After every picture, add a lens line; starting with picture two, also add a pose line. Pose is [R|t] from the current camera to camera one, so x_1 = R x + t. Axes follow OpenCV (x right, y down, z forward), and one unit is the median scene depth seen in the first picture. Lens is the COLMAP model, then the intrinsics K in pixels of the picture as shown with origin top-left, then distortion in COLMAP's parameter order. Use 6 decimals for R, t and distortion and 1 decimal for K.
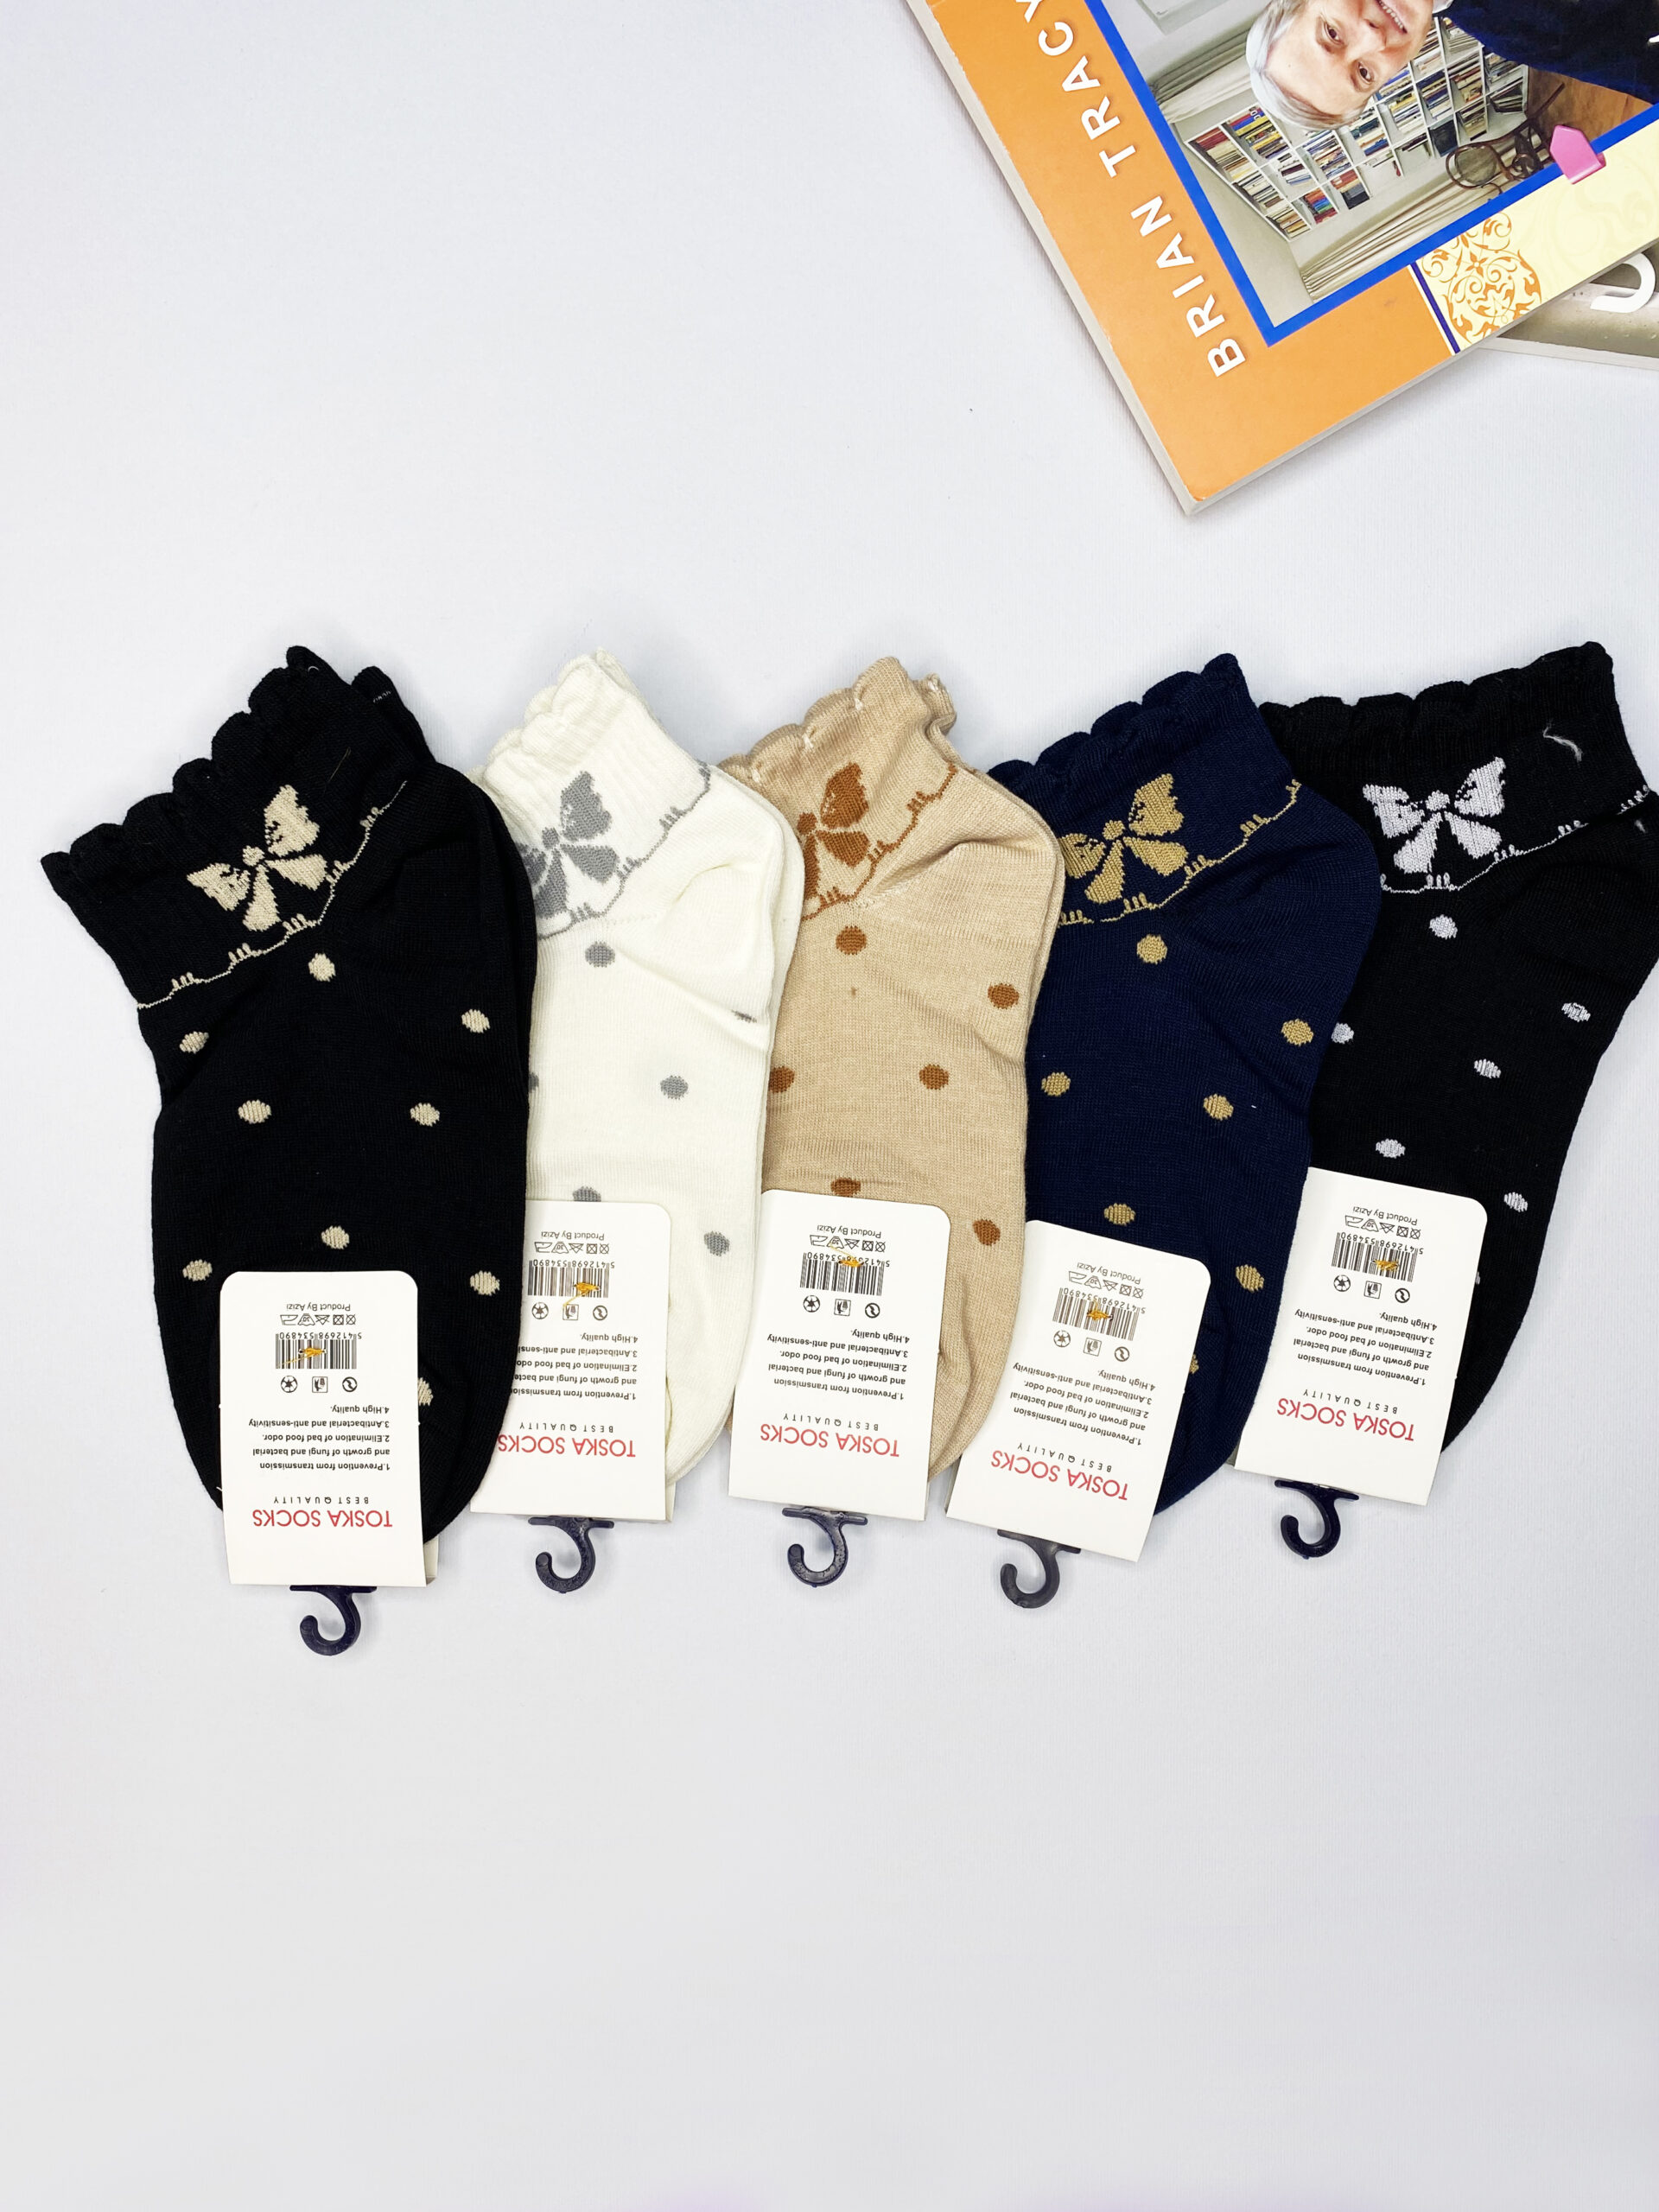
lens RADIAL K [[1673.2, 0, 829.5], [0, 1673.2, 1106.0], [0, 0, 1]] dist [0.007028, -0.004530]
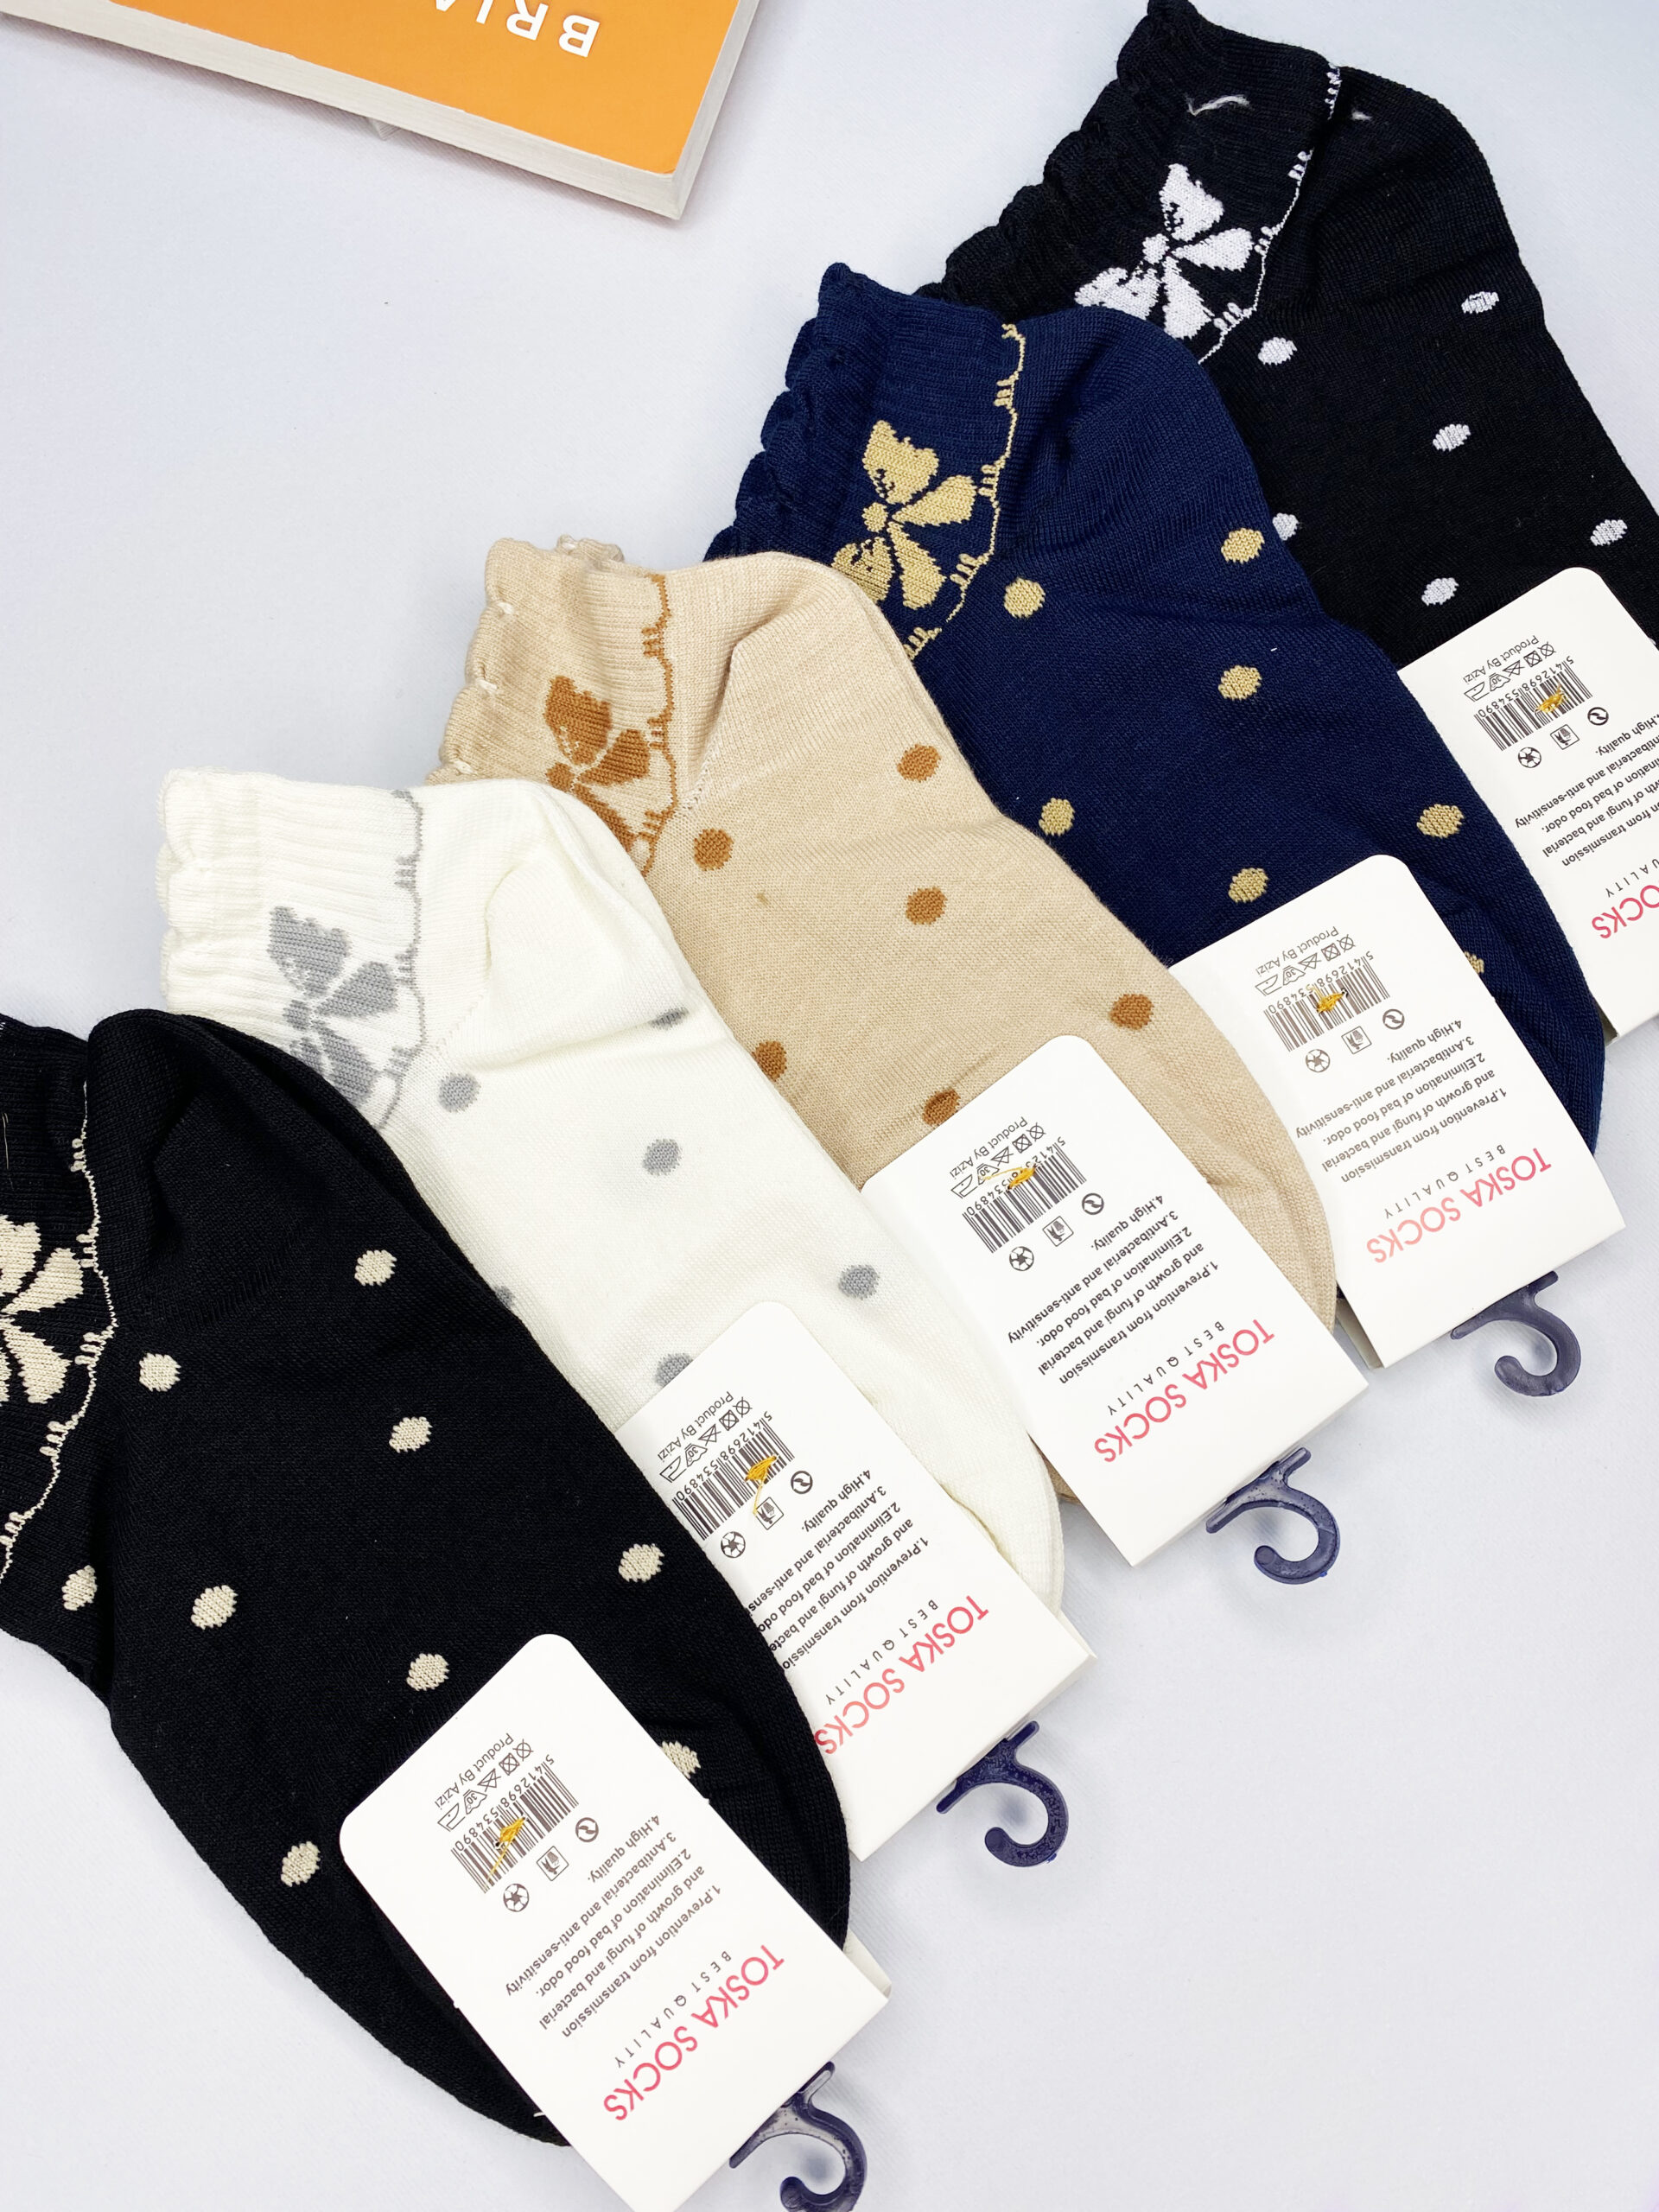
lens RADIAL K [[1769.1, 0, 824.5], [0, 1769.1, 1051.7], [0, 0, 1]] dist [-0.062288, 0.096261]
pose [[0.738082, -0.664735, 0.115600, -0.097419], [0.673656, 0.716451, -0.181345, 0.133975], [0.037724, 0.211722, 0.976602, 0.280104]]
